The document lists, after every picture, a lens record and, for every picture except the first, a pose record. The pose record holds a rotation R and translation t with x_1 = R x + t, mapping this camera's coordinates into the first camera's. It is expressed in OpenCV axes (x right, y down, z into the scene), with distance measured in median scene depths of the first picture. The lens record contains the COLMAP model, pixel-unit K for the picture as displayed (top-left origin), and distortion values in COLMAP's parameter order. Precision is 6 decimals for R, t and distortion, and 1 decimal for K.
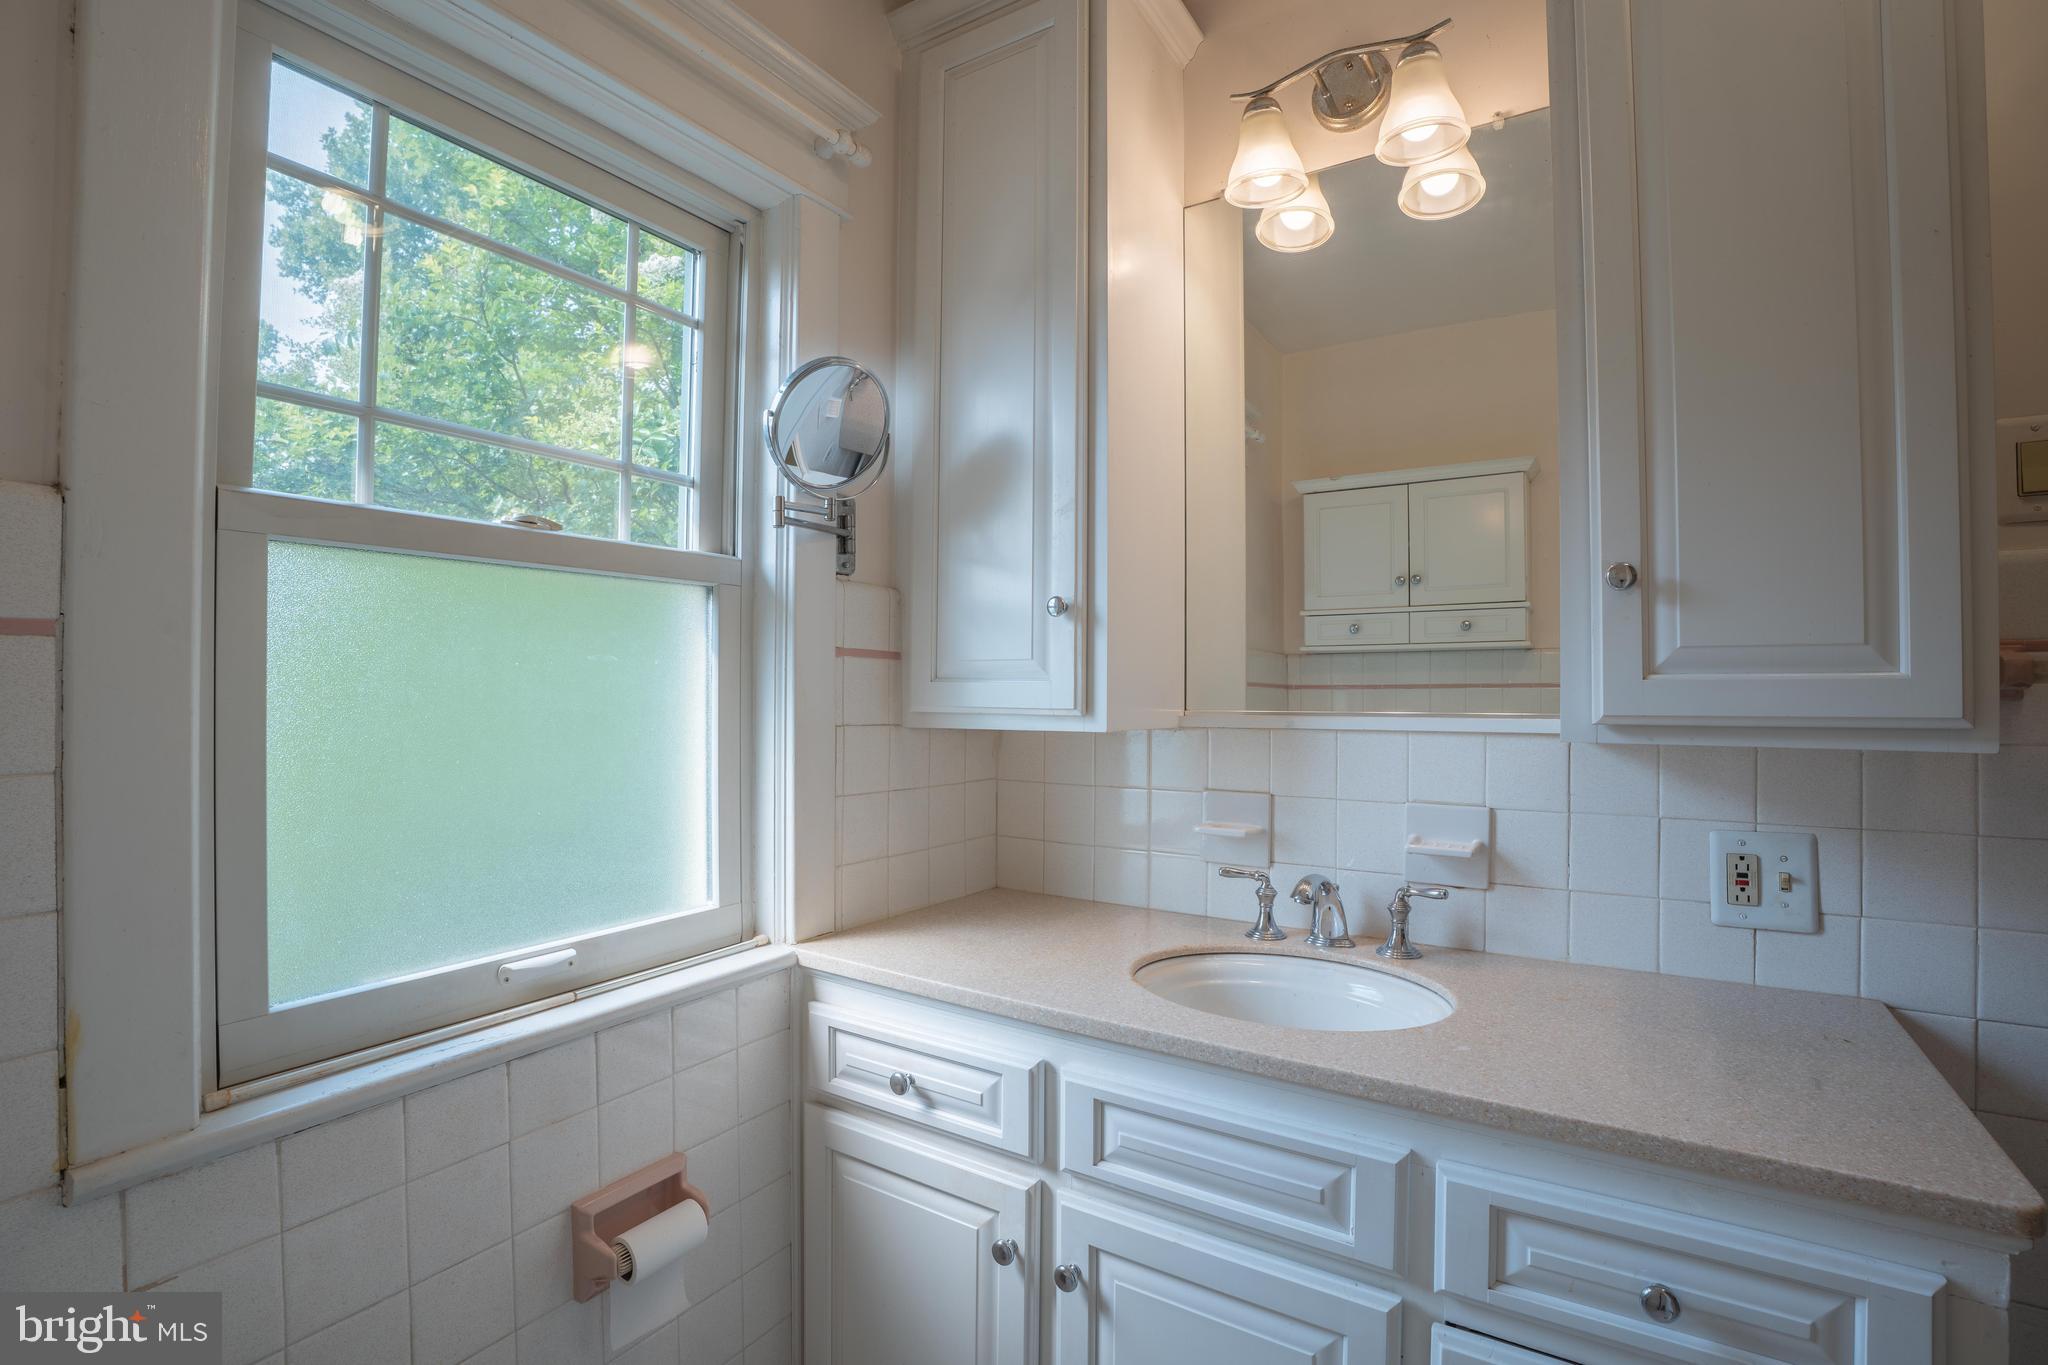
lens RADIAL K [[933.8, 0, 1020.4], [0, 933.8, 683.9], [0, 0, 1]] dist [-0.073409, 0.016939]
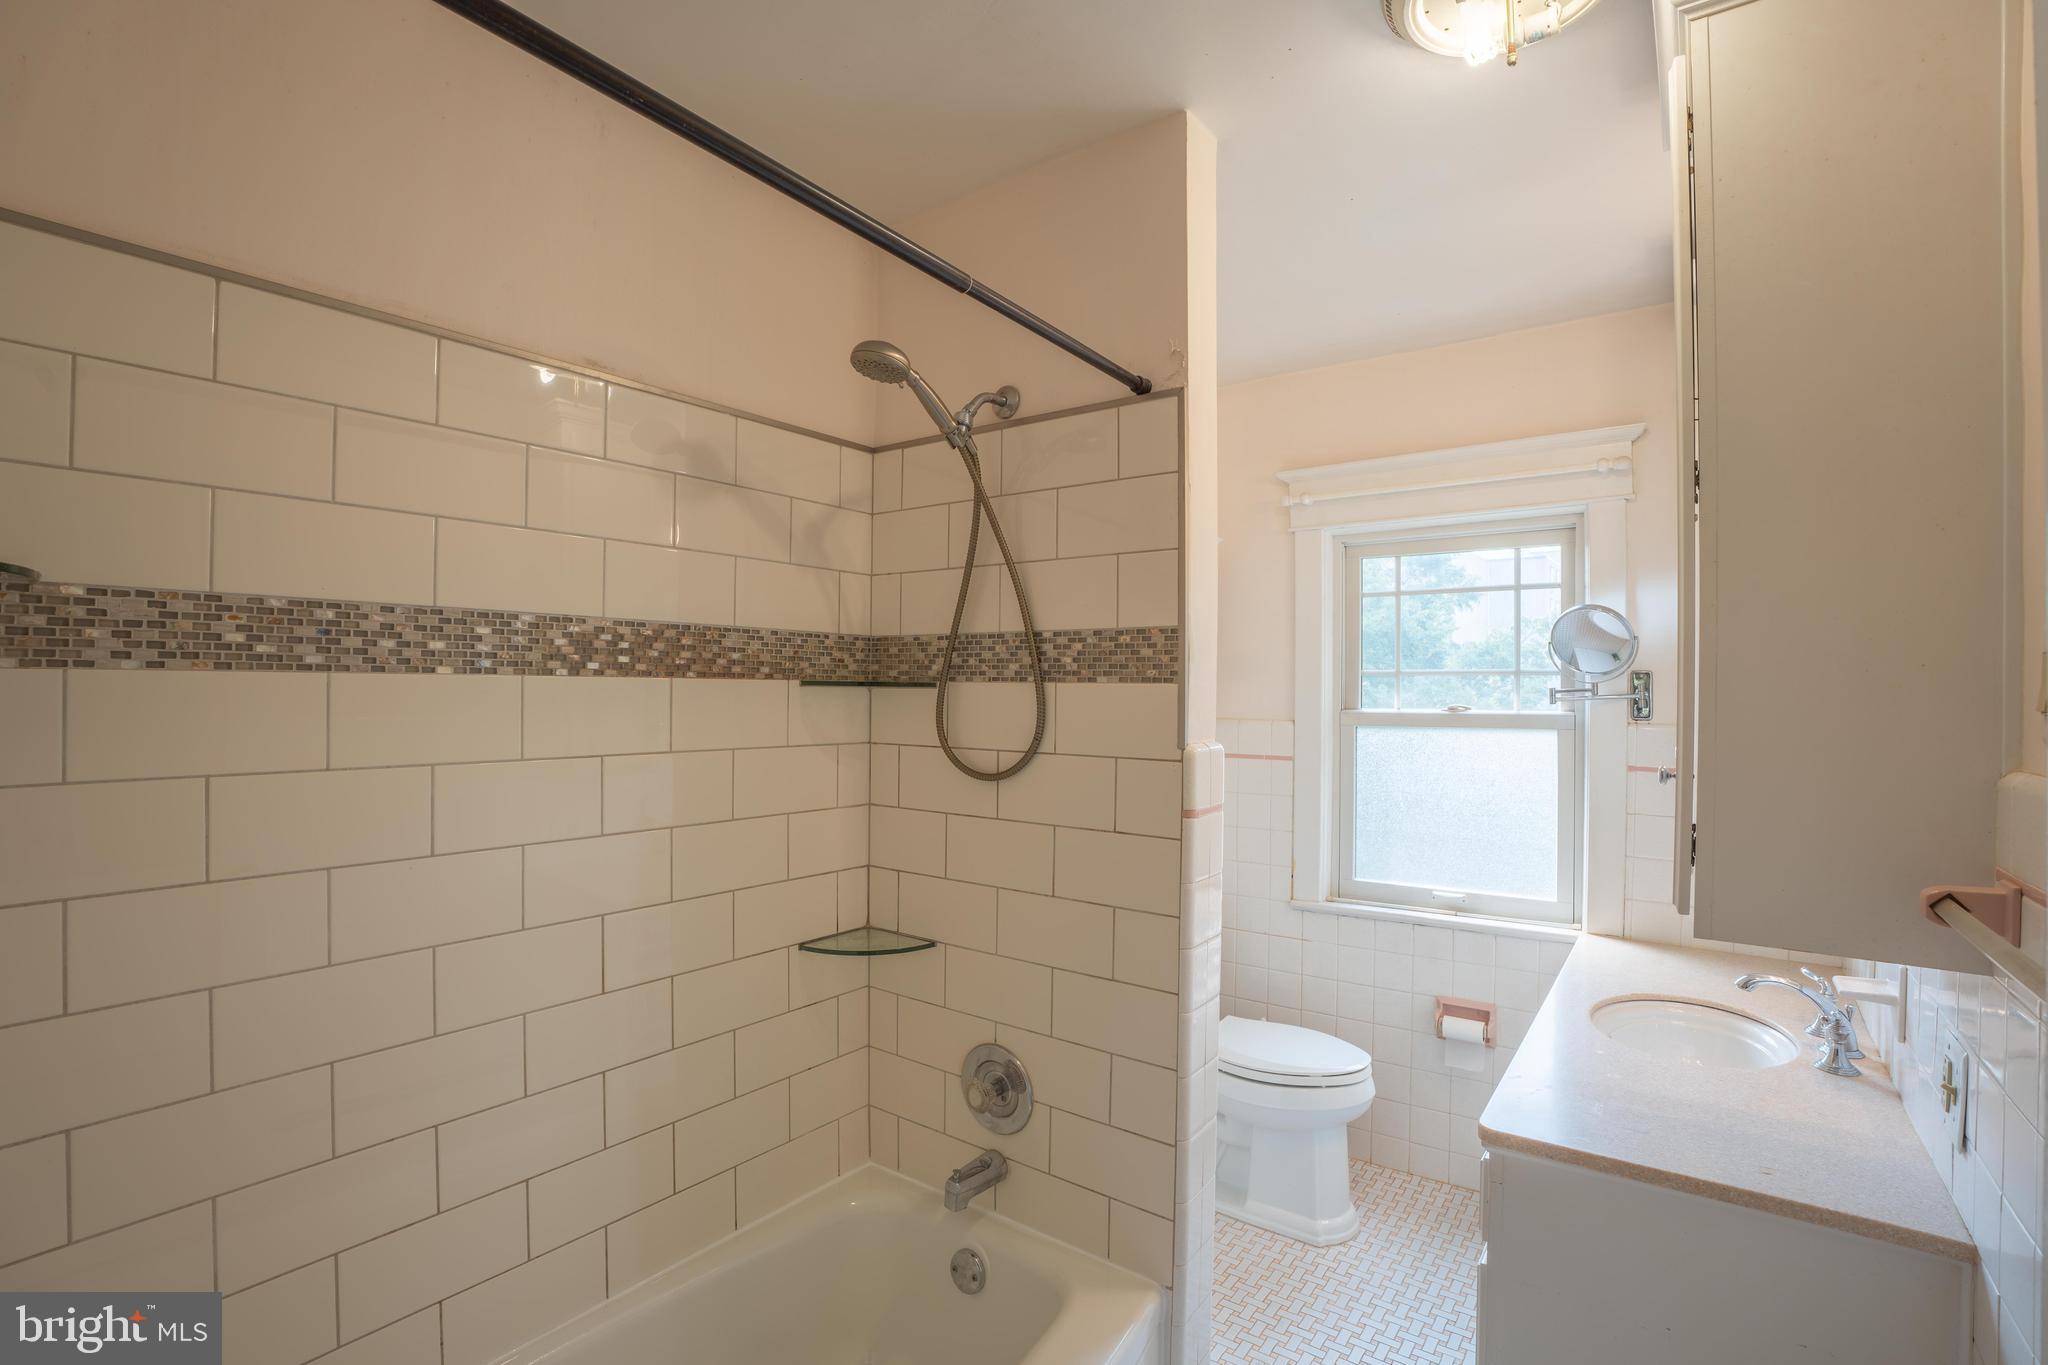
lens RADIAL K [[933.8, 0, 1030.0], [0, 933.8, 689.8], [0, 0, 1]] dist [-0.073409, 0.016939]
pose [[-0.053459, -0.000842, -0.998570, 1.930326], [0.004714, 0.999988, -0.001095, -0.233793], [0.998559, -0.004766, -0.053455, 0.042598]]
